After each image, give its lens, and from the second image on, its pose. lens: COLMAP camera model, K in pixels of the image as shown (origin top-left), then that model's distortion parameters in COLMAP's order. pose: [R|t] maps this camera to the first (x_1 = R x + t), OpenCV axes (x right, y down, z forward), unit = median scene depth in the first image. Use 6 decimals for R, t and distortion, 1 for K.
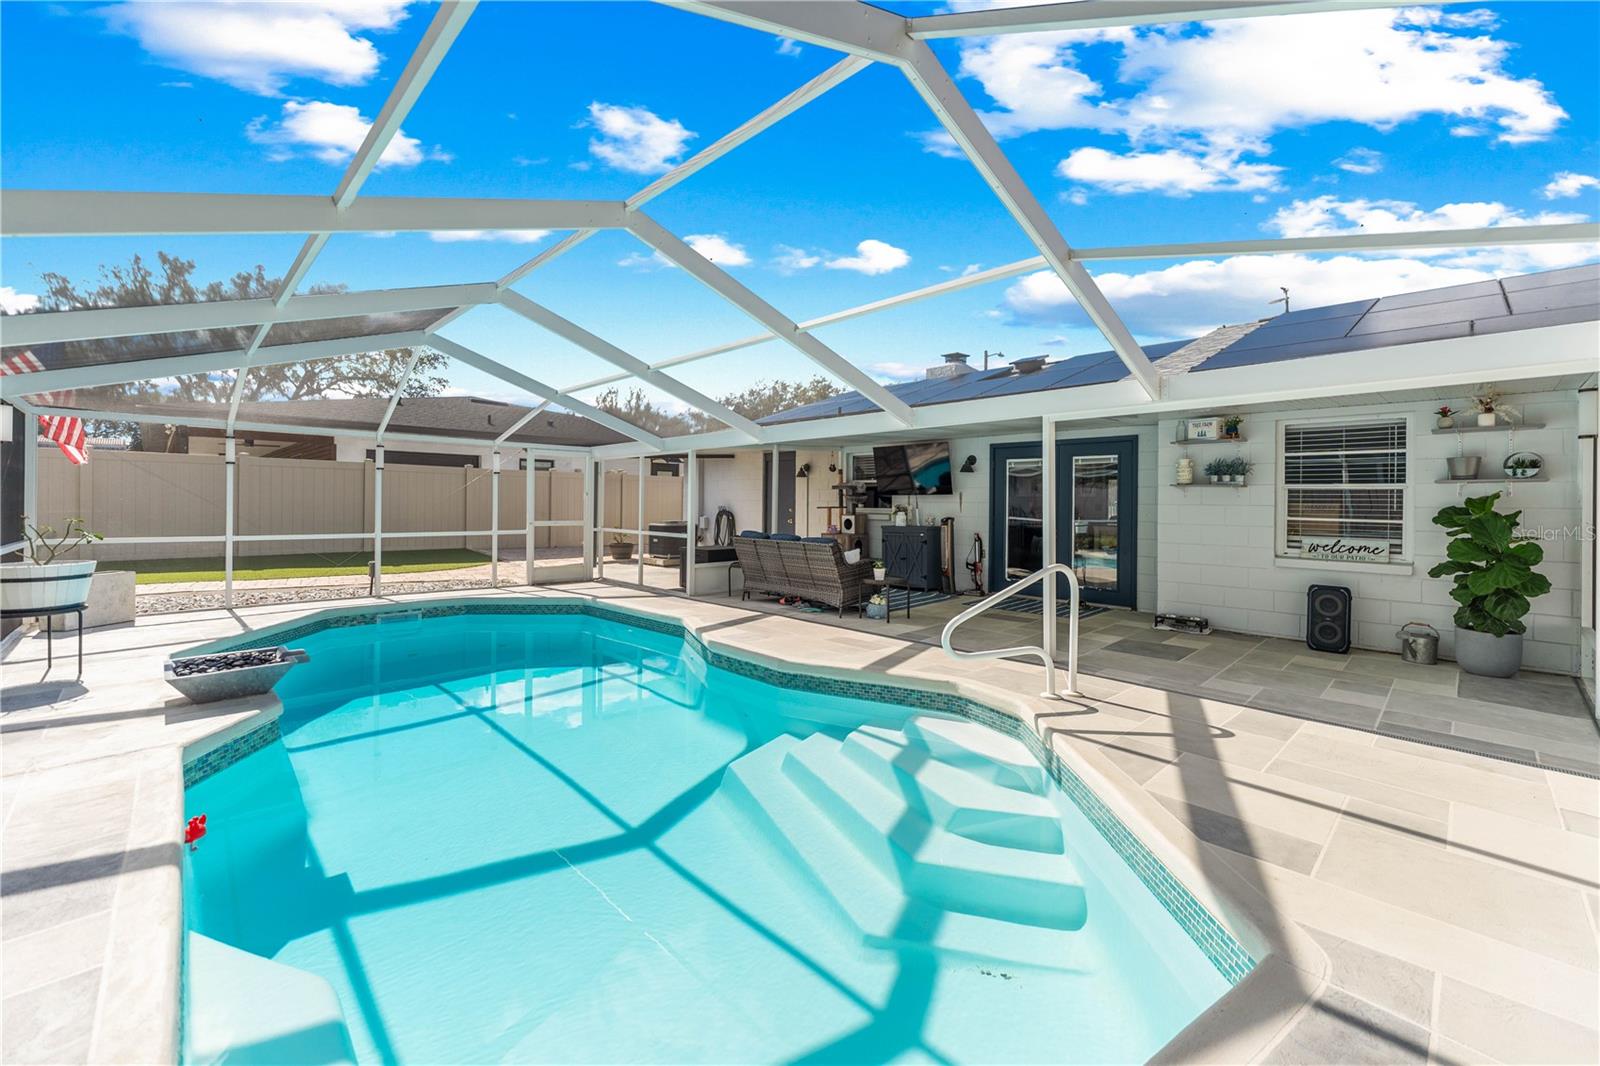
lens RADIAL K [[647.0, 0, 805.5], [0, 647.0, 498.8], [0, 0, 1]] dist [0.005284, -0.000016]
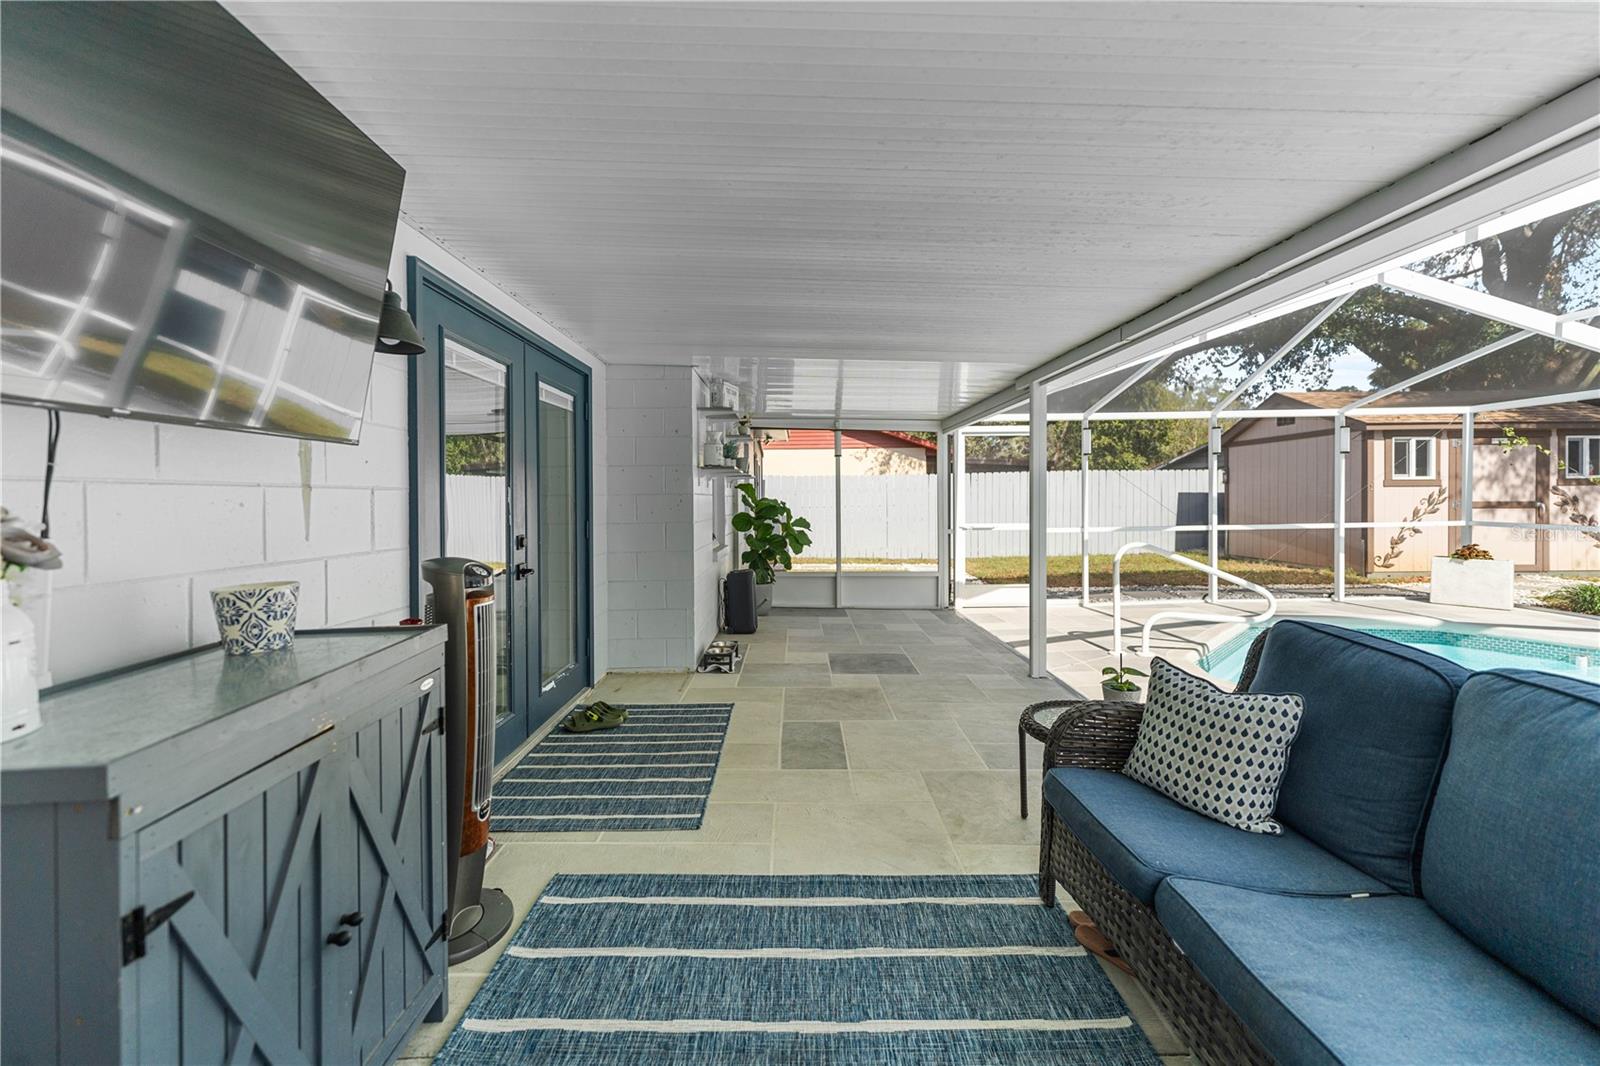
lens RADIAL K [[647.0, 0, 805.5], [0, 647.0, 498.8], [0, 0, 1]] dist [0.005284, -0.000016]
pose [[-0.721150, -0.002283, 0.692775, 0.000783], [0.000462, 0.999993, 0.003777, 0.008377], [-0.692779, 0.003044, -0.721144, 1.075774]]
